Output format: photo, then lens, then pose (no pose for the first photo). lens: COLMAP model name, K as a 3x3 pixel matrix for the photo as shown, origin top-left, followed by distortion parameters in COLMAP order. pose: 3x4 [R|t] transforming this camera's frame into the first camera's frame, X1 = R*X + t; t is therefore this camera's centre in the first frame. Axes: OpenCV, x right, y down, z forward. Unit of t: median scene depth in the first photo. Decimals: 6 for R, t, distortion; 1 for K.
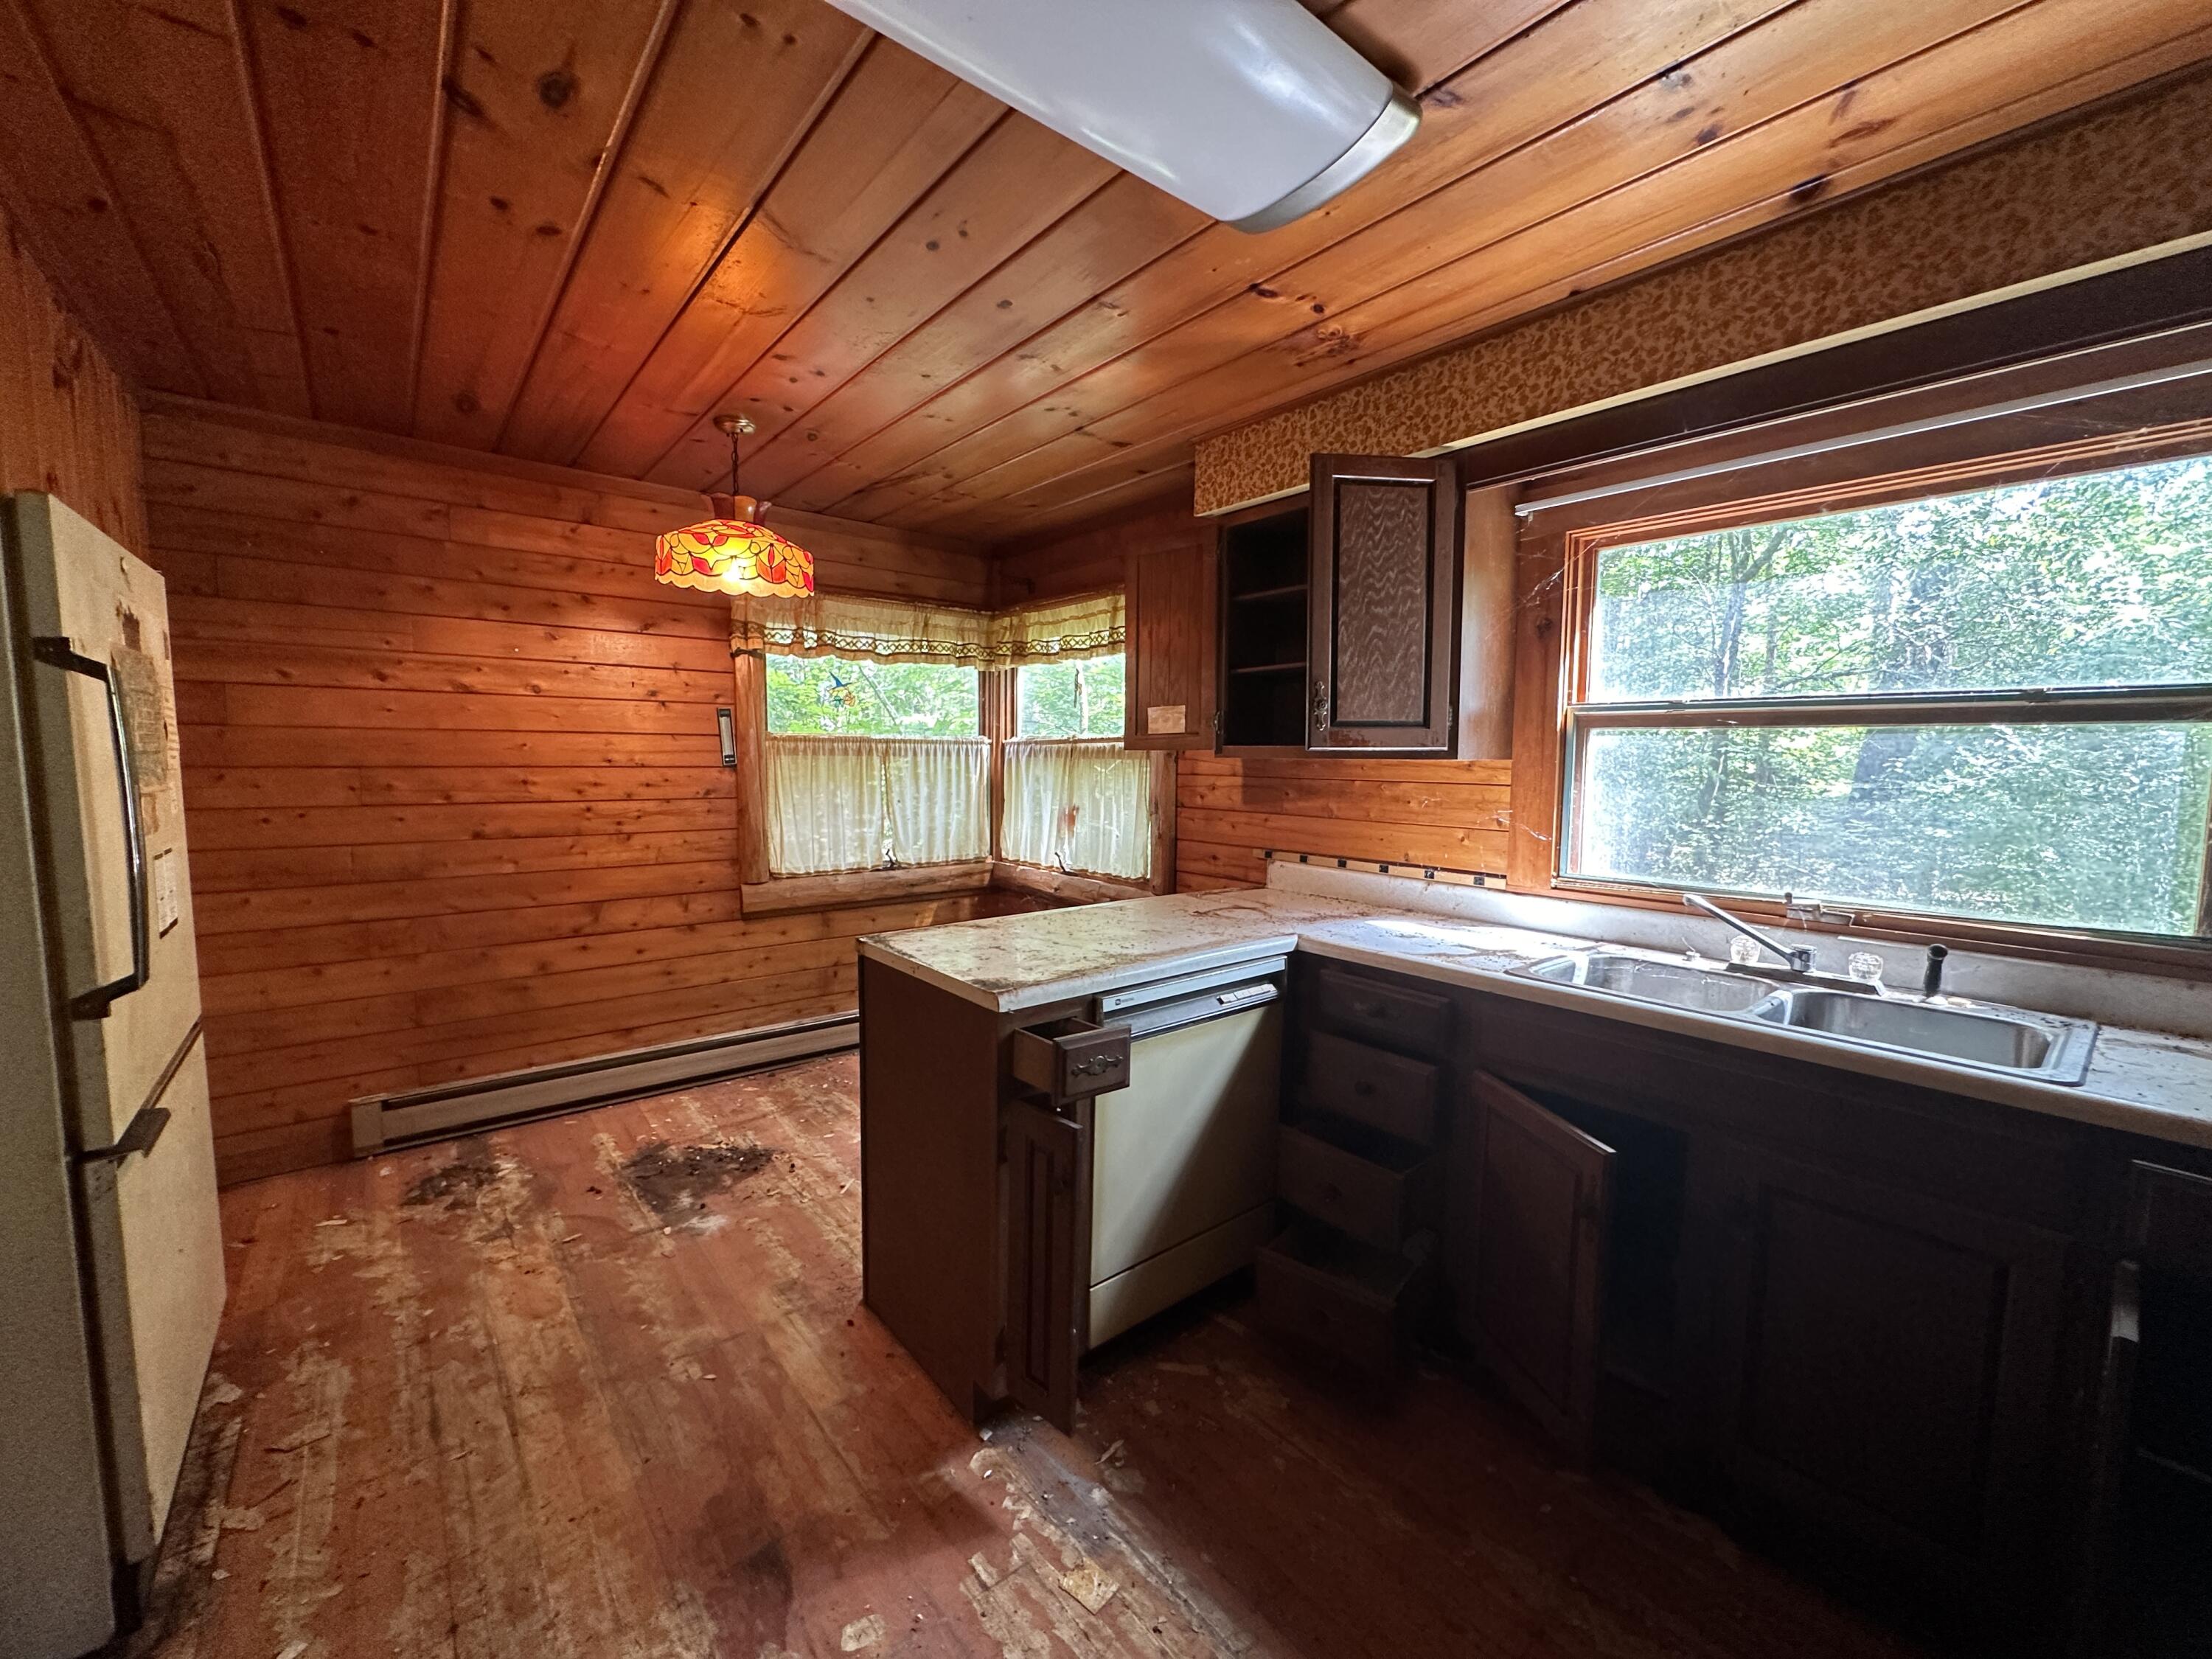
lens RADIAL K [[883.5, 0, 1106.5], [0, 883.5, 831.2], [0, 0, 1]] dist [-0.002365, 0.000204]
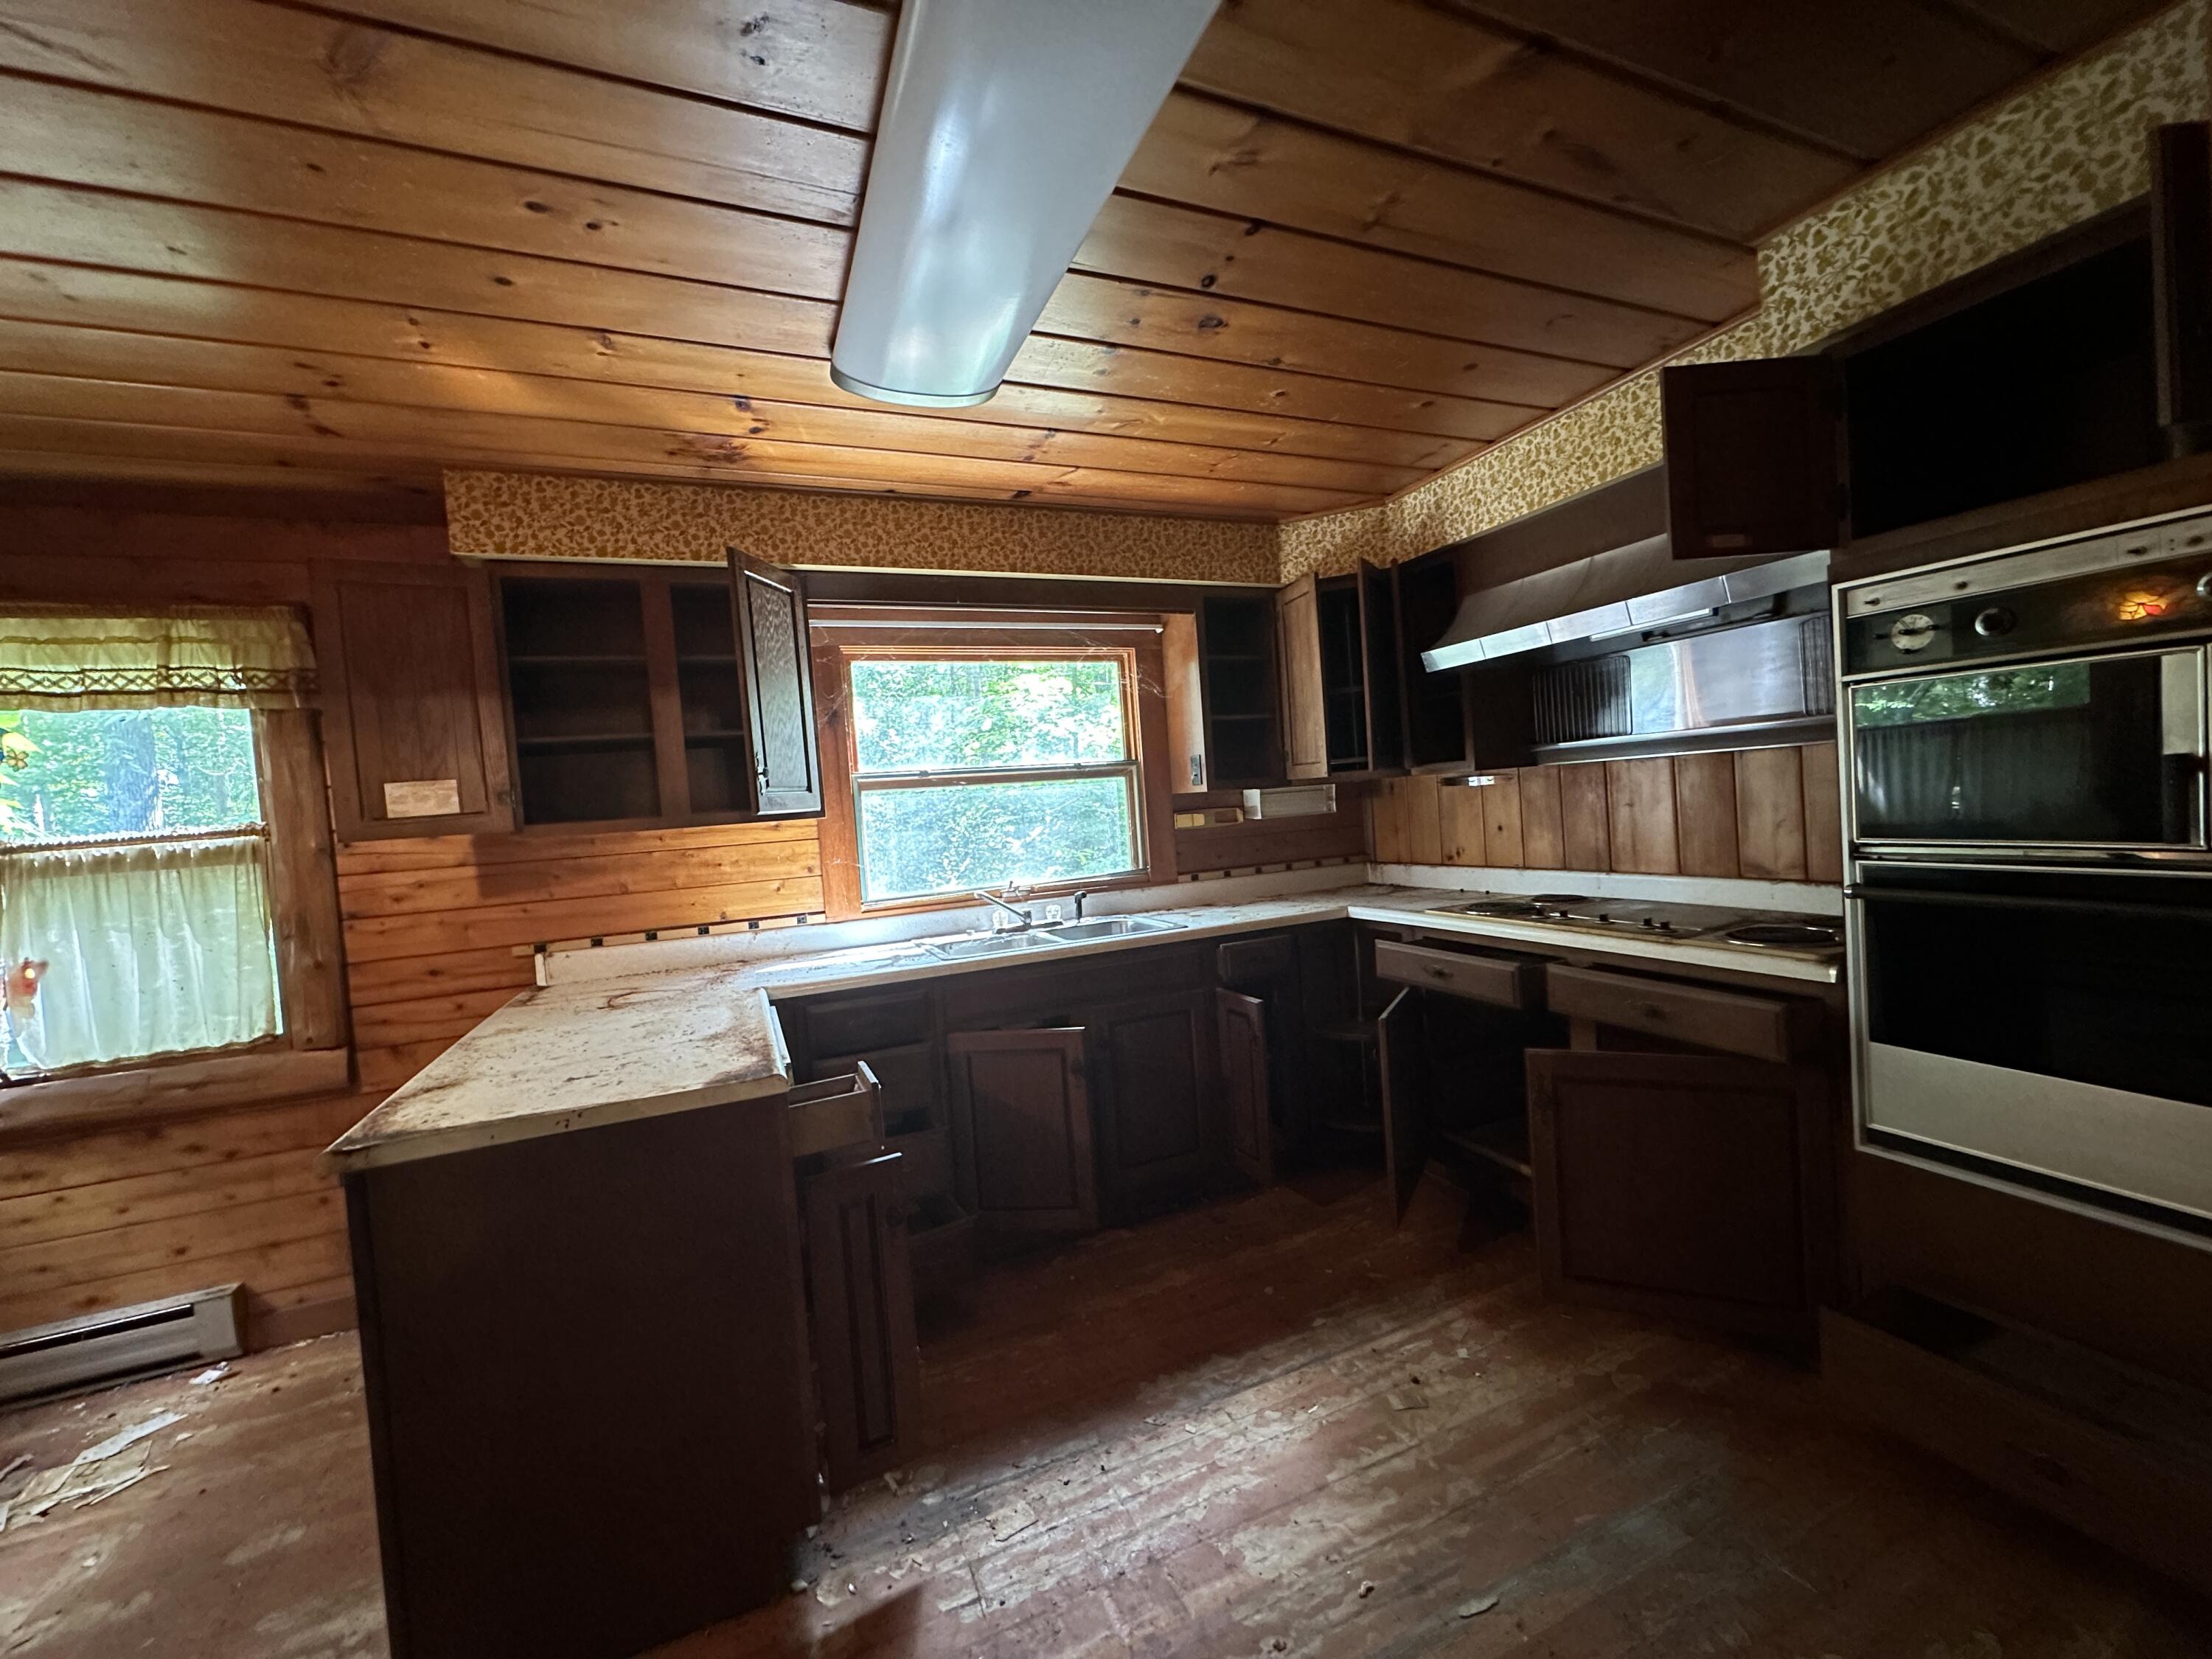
lens RADIAL K [[883.5, 0, 1110.2], [0, 883.5, 830.3], [0, 0, 1]] dist [-0.002365, 0.000204]
pose [[0.277816, -0.060350, 0.958737, -0.620702], [0.157328, 0.987407, 0.016566, -0.019108], [-0.947663, 0.146234, 0.283813, 0.252954]]
